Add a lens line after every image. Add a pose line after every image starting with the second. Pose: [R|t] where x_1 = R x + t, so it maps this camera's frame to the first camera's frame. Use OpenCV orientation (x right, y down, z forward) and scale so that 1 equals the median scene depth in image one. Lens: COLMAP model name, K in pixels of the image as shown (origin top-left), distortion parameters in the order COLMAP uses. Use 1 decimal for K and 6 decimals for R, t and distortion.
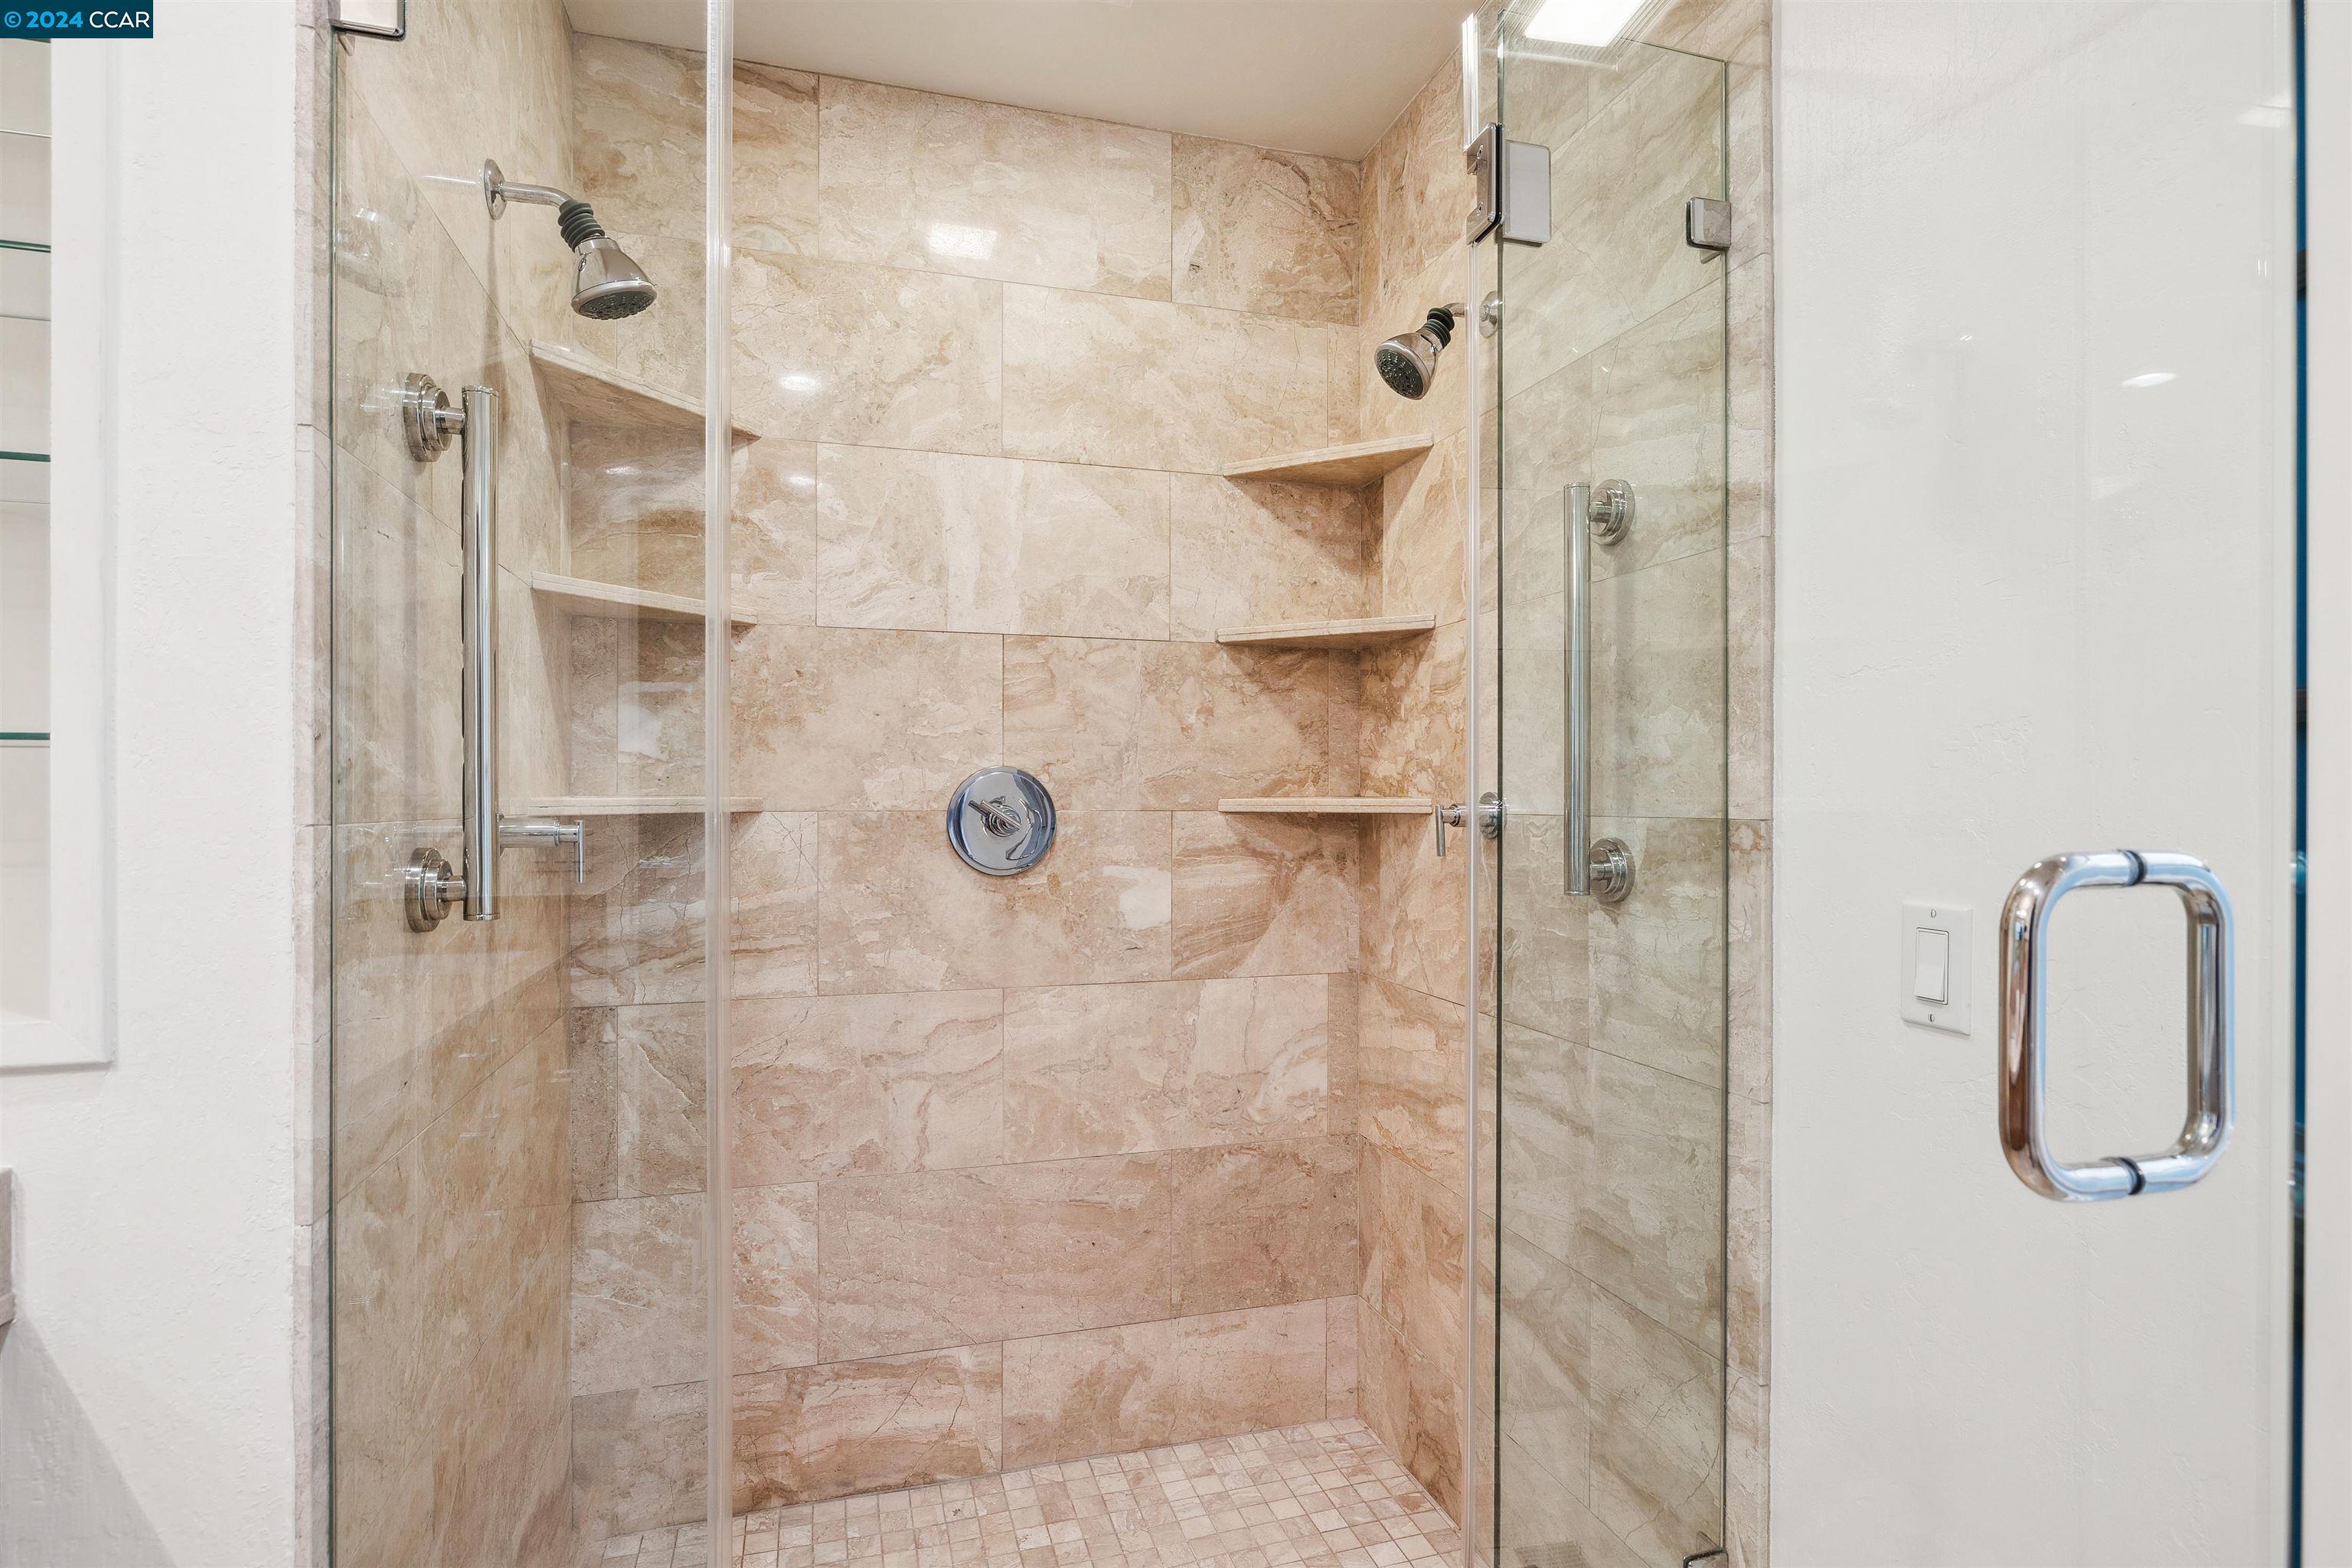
lens RADIAL K [[1193.7, 0, 1184.9], [0, 1193.7, 793.2], [0, 0, 1]] dist [-0.013018, 0.000780]
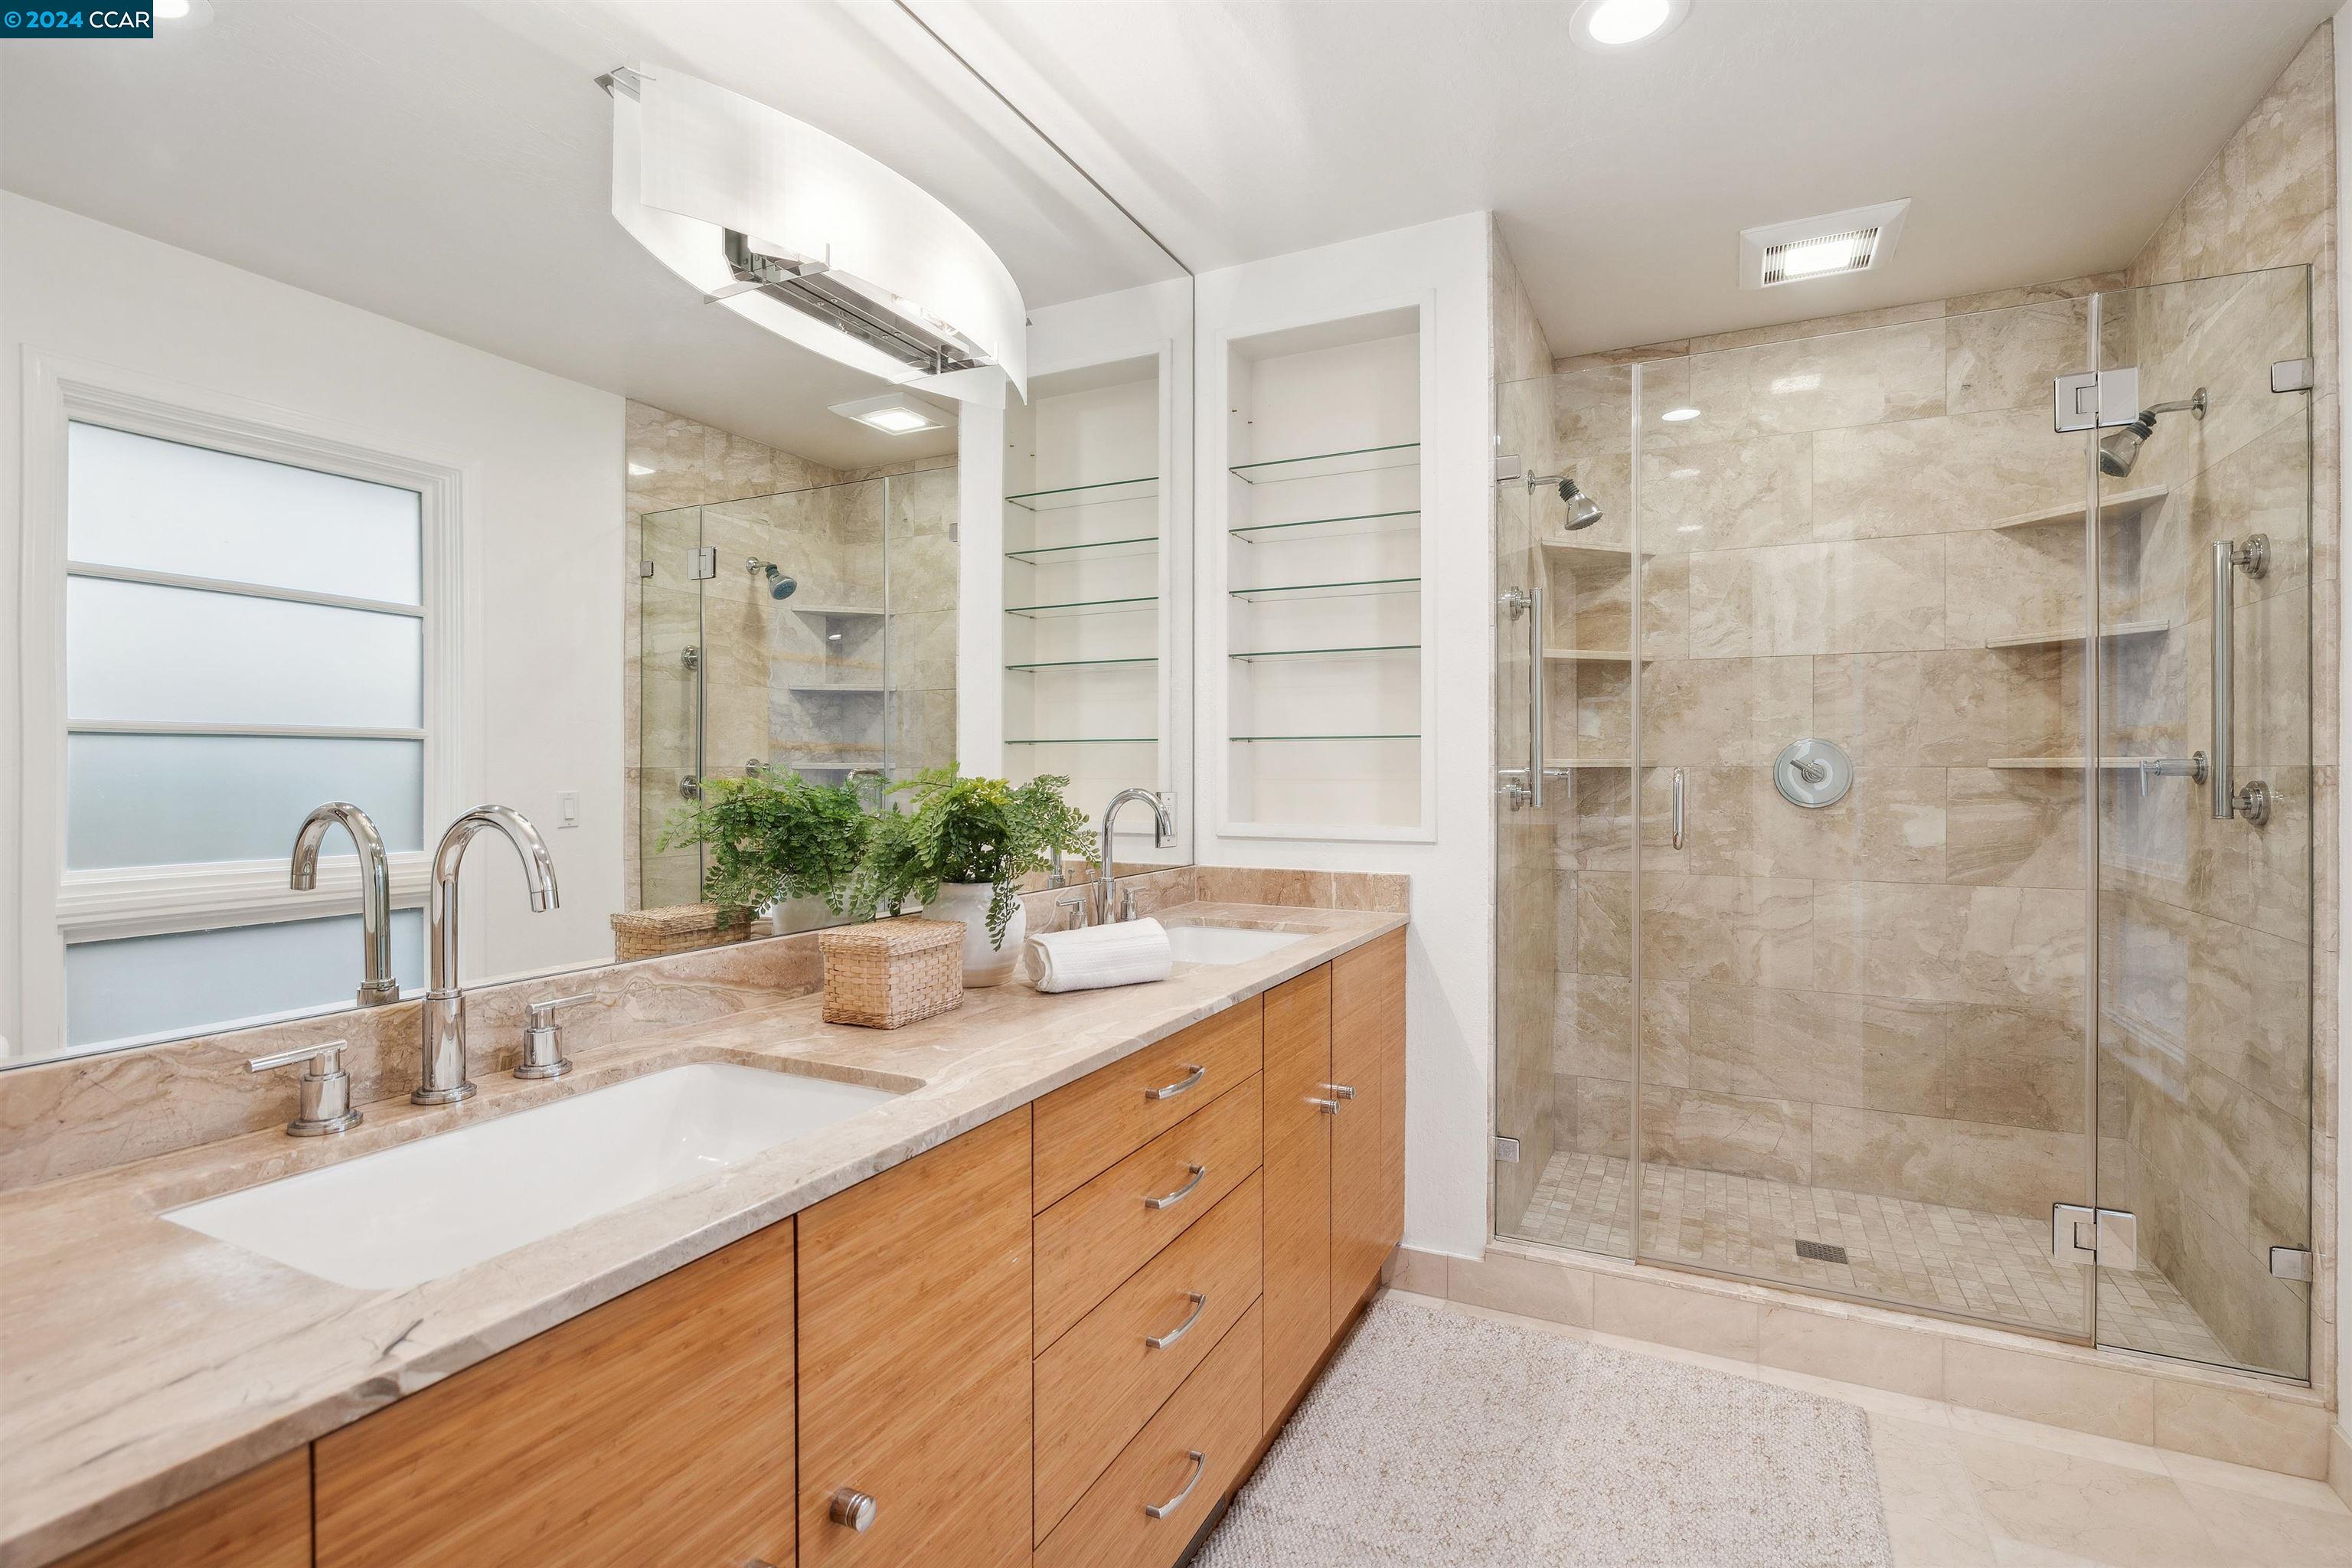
lens RADIAL K [[1122.4, 0, 1182.6], [0, 1122.4, 773.5], [0, 0, 1]] dist [-0.003641, 0.001822]
pose [[0.740520, 0.002185, -0.672030, 0.232664], [0.002225, 0.999981, 0.005702, 0.013615], [0.672030, -0.005718, 0.740502, -0.678392]]
